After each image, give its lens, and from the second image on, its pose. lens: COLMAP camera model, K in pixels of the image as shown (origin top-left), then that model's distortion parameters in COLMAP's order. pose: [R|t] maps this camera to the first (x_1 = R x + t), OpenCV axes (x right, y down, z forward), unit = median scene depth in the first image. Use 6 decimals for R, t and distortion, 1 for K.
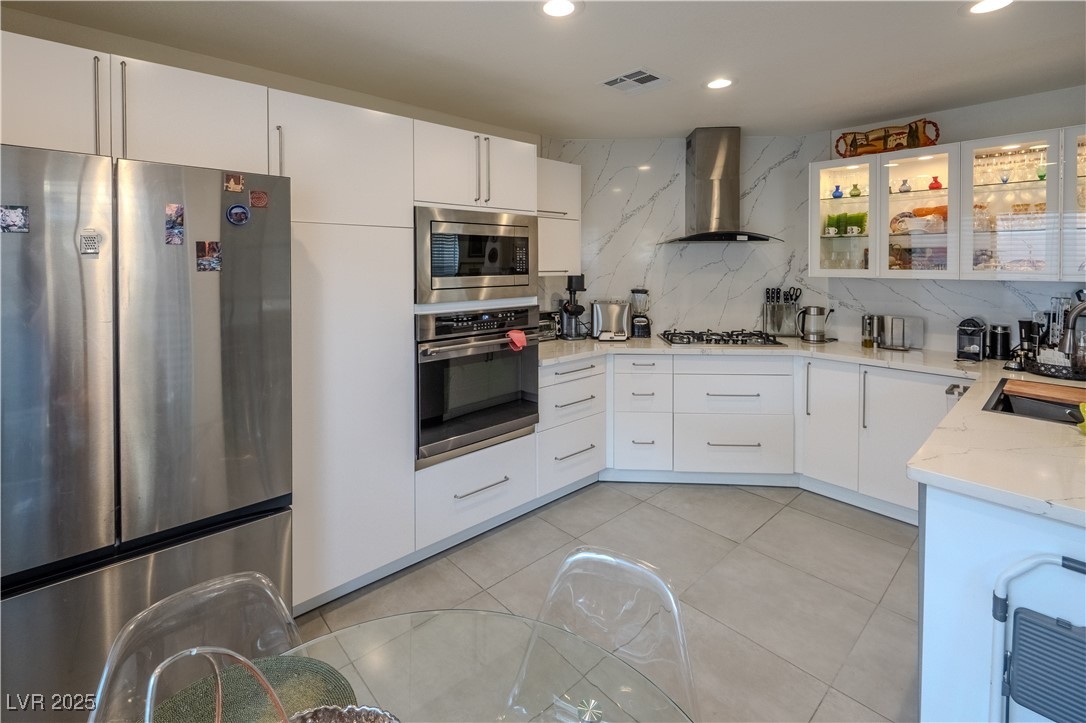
lens RADIAL K [[475.6, 0, 560.5], [0, 475.6, 267.5], [0, 0, 1]] dist [-0.016060, 0.001437]
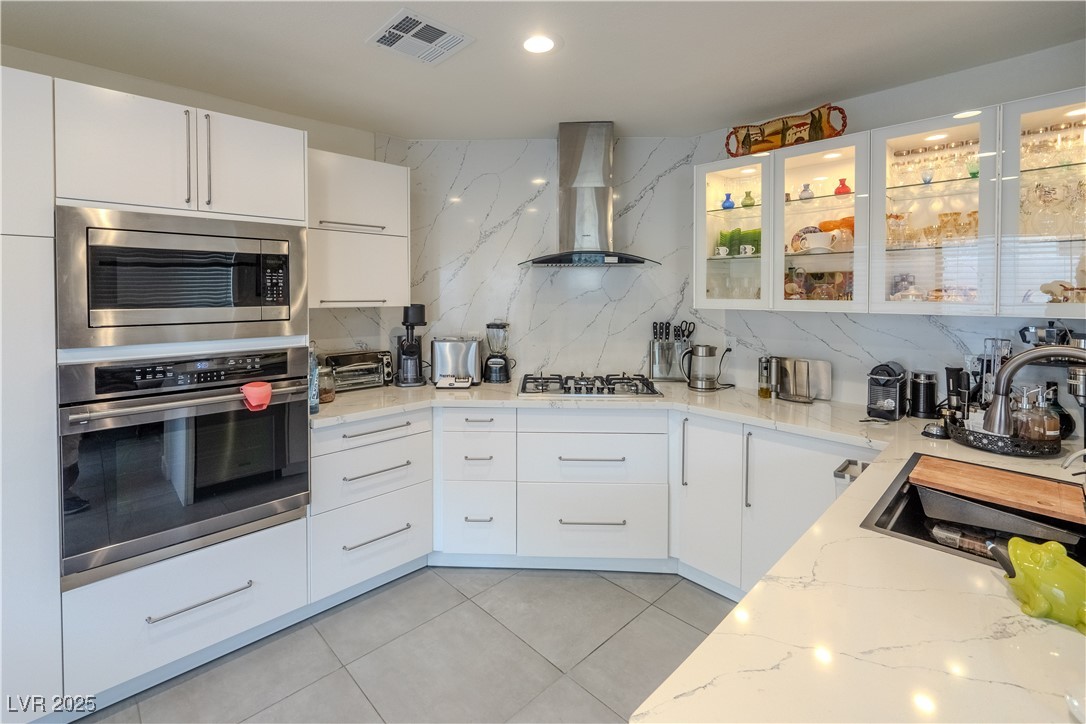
lens RADIAL K [[475.6, 0, 537.7], [0, 475.6, 298.3], [0, 0, 1]] dist [-0.016060, 0.001437]
pose [[0.999772, 0.001957, 0.021248, 0.277694], [-0.002038, 0.999991, 0.003789, 0.000018], [-0.021240, -0.003832, 0.999767, 0.234679]]
